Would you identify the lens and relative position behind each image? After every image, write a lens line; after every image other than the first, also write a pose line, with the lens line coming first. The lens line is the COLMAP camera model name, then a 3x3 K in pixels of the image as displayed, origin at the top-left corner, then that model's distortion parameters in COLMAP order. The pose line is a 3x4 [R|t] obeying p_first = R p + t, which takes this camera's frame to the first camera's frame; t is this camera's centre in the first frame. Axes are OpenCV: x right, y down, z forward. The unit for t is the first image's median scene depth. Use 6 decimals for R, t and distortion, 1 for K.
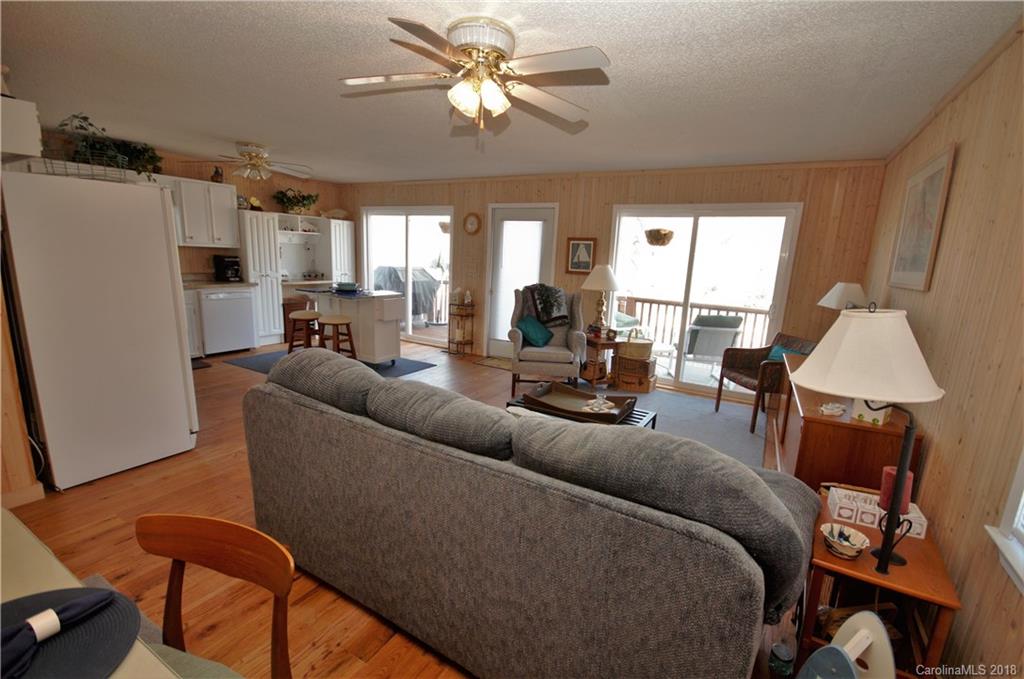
lens RADIAL K [[451.6, 0, 522.3], [0, 451.6, 348.9], [0, 0, 1]] dist [0.004034, -0.007418]
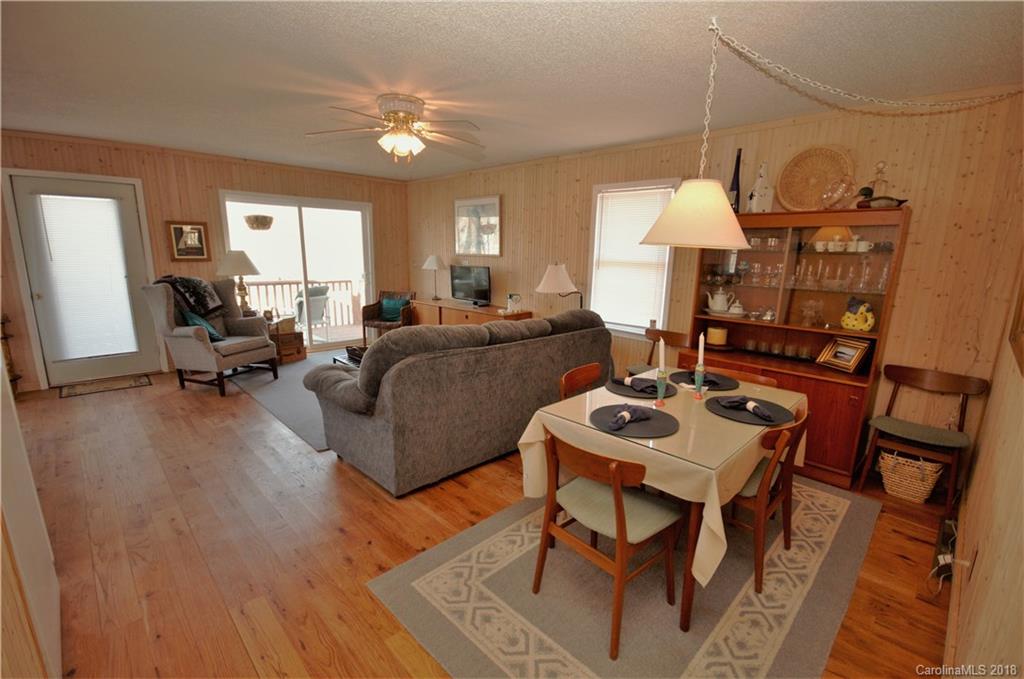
lens RADIAL K [[451.6, 0, 521.7], [0, 451.6, 350.4], [0, 0, 1]] dist [0.004034, -0.007418]
pose [[0.271976, -0.251297, 0.928913, -0.548097], [0.185968, 0.960829, 0.205481, -0.049971], [-0.944164, 0.116862, 0.308056, 0.090924]]
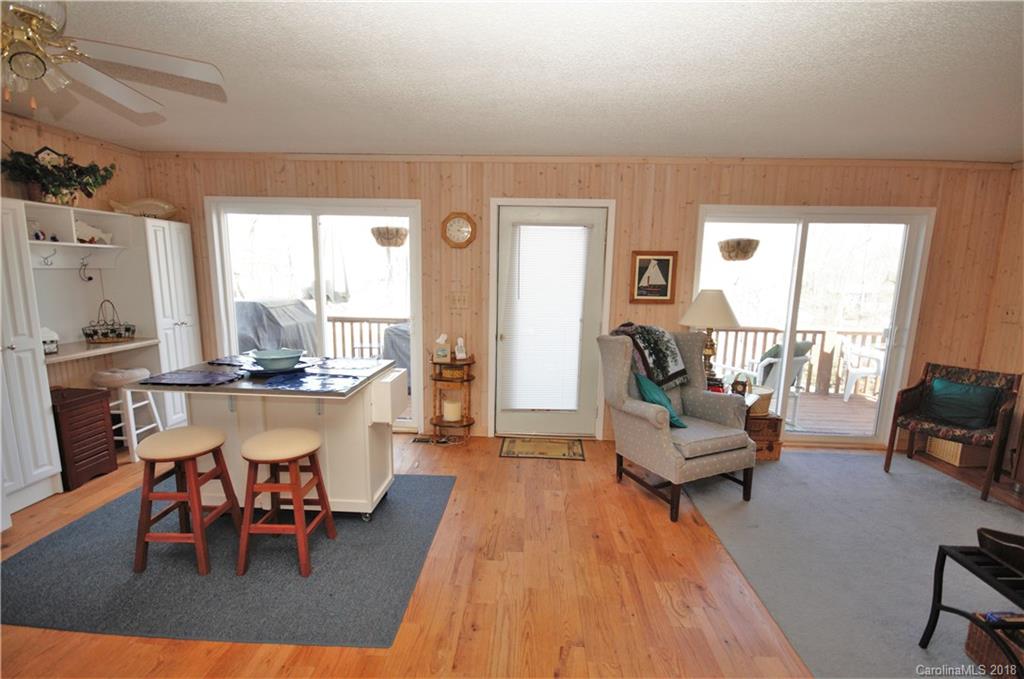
lens RADIAL K [[451.6, 0, 518.8], [0, 451.6, 350.0], [0, 0, 1]] dist [0.004034, -0.007418]
pose [[0.887707, -0.105500, 0.448158, -0.342988], [0.116878, 0.993144, 0.002282, -0.110006], [-0.445326, 0.050354, 0.893951, 0.437561]]
